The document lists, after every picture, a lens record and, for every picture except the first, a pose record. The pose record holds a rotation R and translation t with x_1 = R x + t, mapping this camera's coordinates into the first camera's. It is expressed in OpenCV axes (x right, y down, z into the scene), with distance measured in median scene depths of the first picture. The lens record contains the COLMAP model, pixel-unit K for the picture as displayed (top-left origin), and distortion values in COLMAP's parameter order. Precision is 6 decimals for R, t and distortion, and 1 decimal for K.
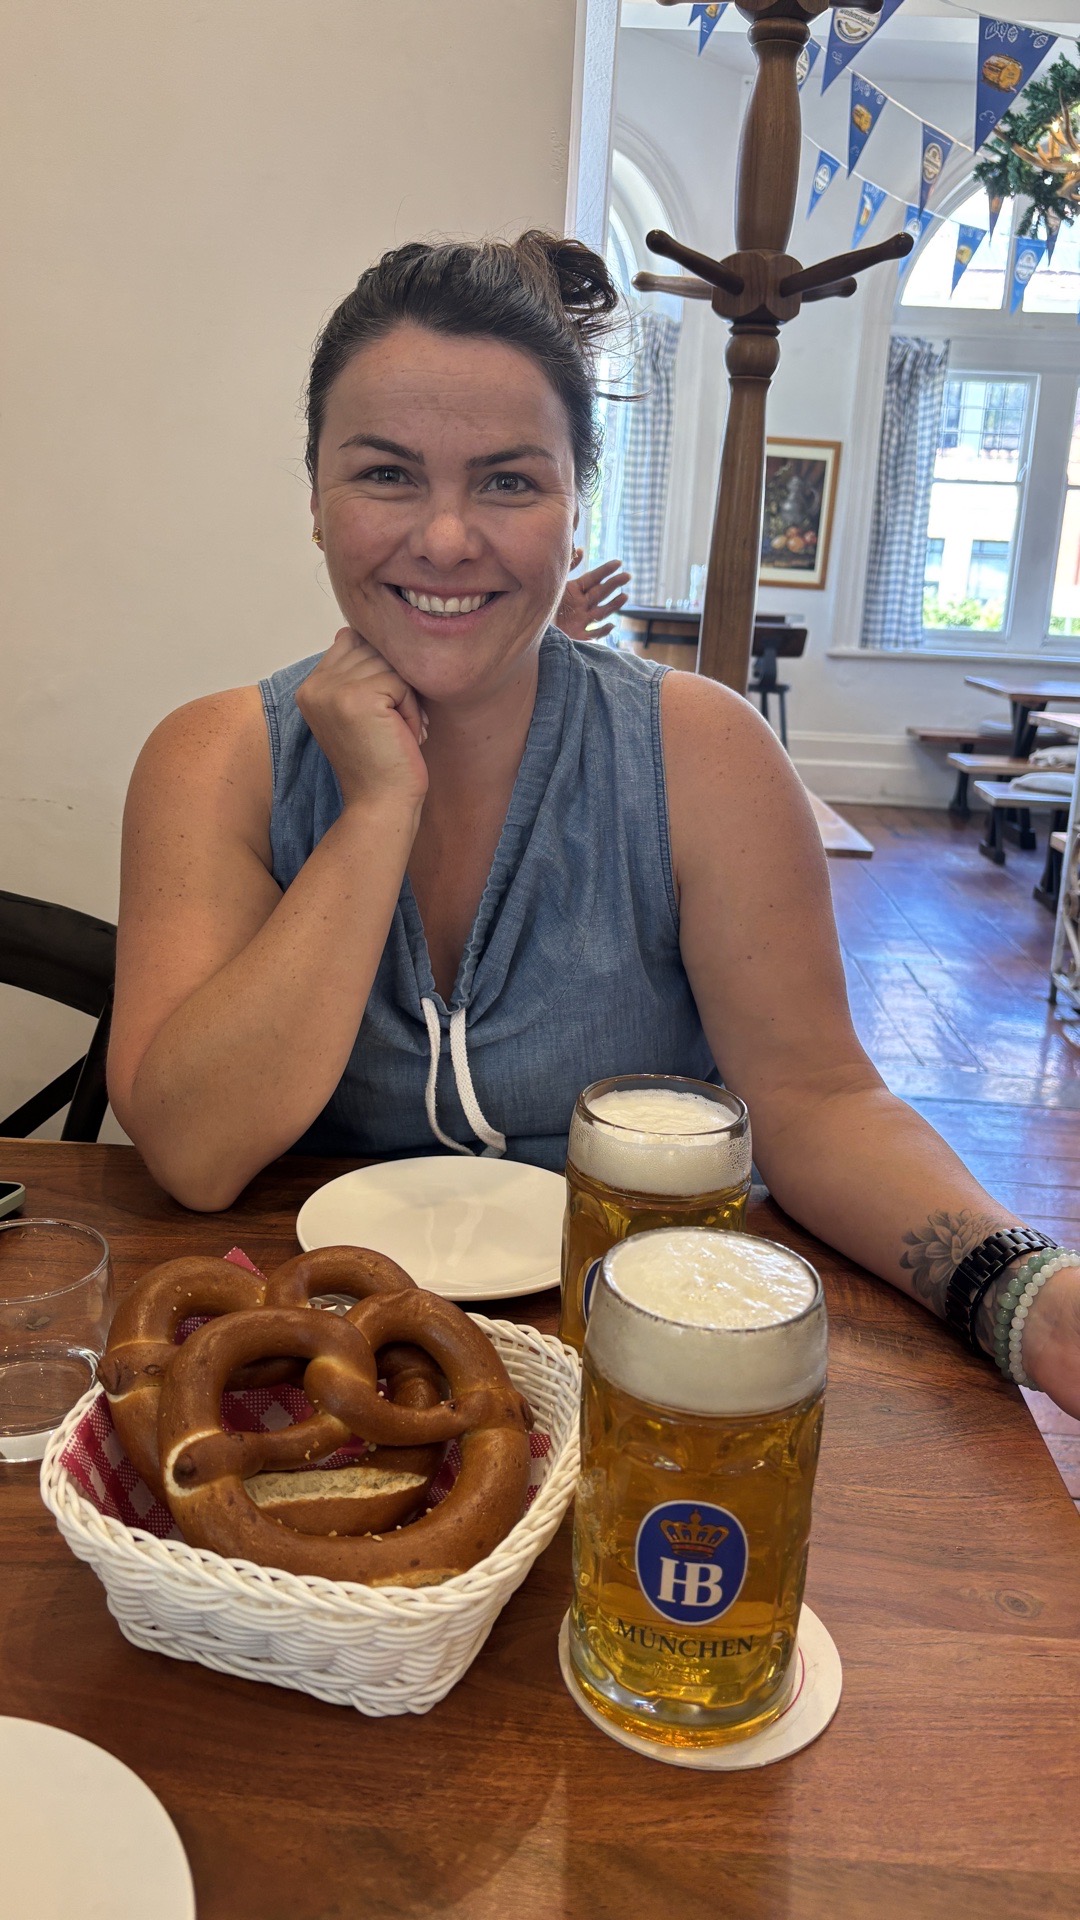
lens RADIAL K [[1429.3, 0, 540.0], [0, 1429.3, 960.0], [0, 0, 1]] dist [0.001940, 0.001584]
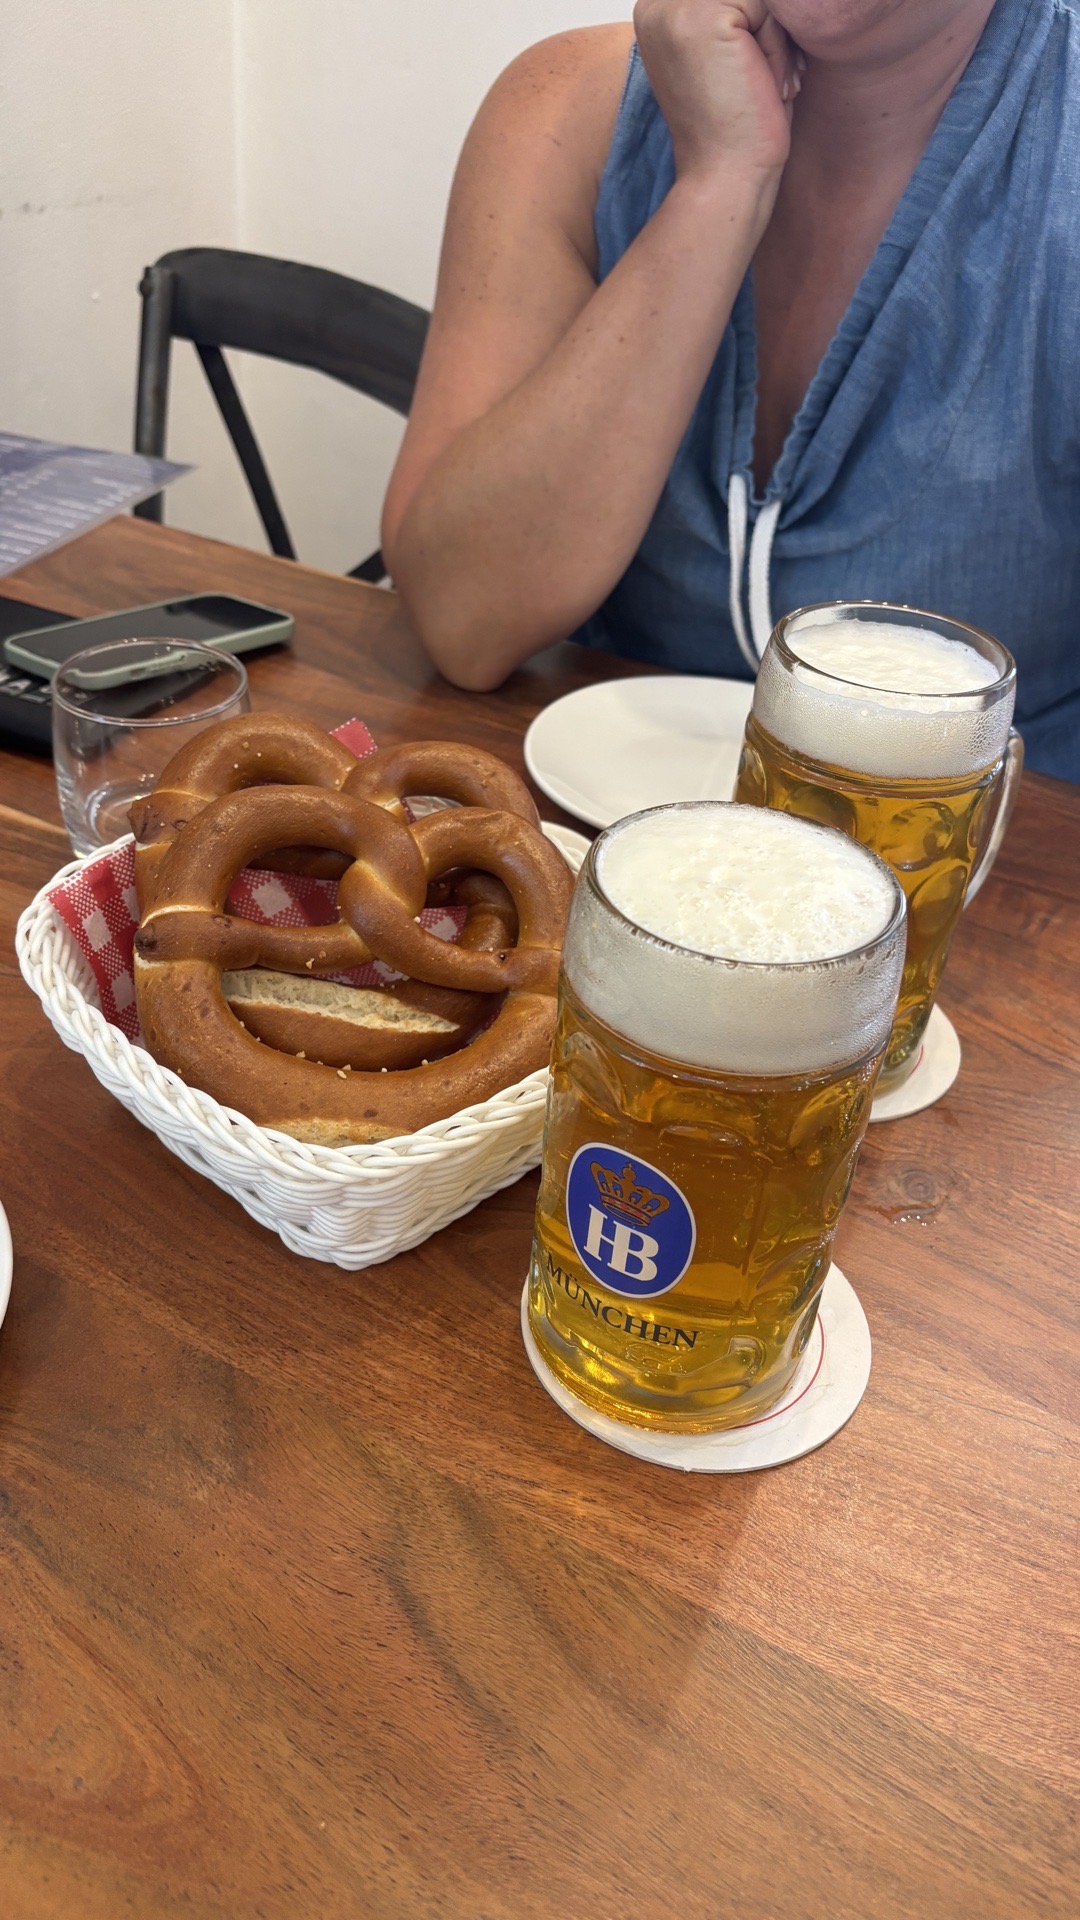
lens RADIAL K [[1412.7, 0, 540.0], [0, 1412.7, 960.0], [0, 0, 1]] dist [0.035745, -0.000386]
pose [[0.911092, 0.263987, -0.316580, 0.220271], [-0.150993, 0.928372, 0.339597, 0.035270], [0.383553, -0.261602, 0.885692, 0.292132]]
